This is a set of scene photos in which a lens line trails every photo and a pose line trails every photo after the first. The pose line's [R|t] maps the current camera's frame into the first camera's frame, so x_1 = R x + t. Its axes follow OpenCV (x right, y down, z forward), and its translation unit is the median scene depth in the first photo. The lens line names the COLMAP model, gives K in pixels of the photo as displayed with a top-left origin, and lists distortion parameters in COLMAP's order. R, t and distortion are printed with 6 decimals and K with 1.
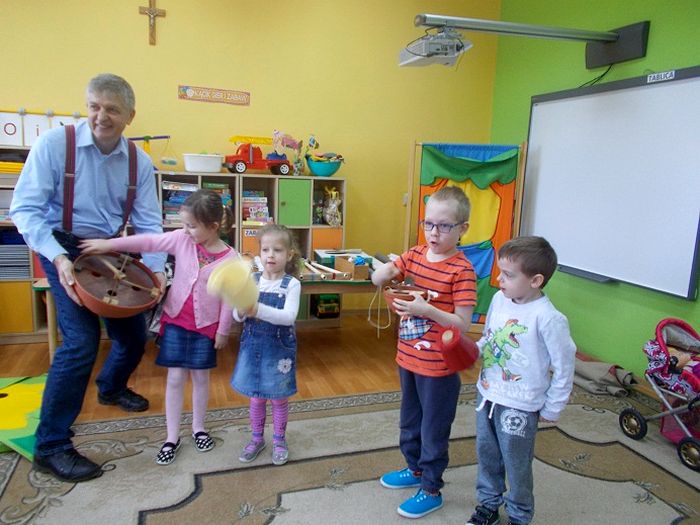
lens RADIAL K [[540.1, 0, 345.9], [0, 540.1, 262.0], [0, 0, 1]] dist [0.021628, -0.023065]
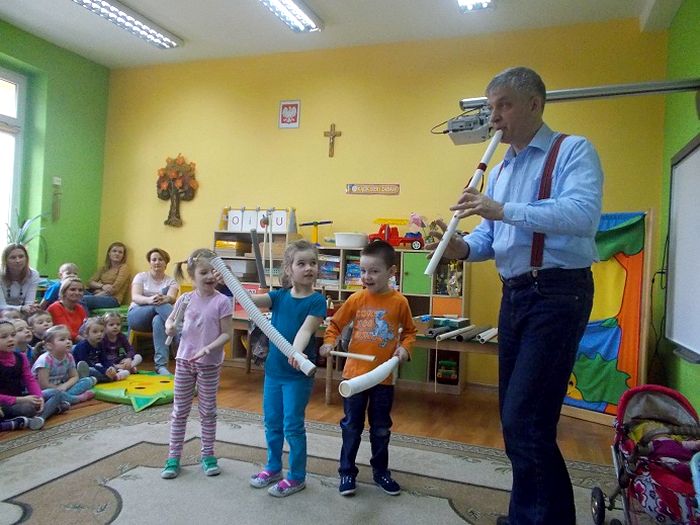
lens RADIAL K [[540.1, 0, 345.9], [0, 540.1, 262.0], [0, 0, 1]] dist [0.021628, -0.023065]
pose [[0.798588, -0.006747, -0.601840, 0.481436], [-0.115875, 0.979508, -0.164736, 0.073511], [0.590619, 0.201295, 0.781441, 0.022018]]
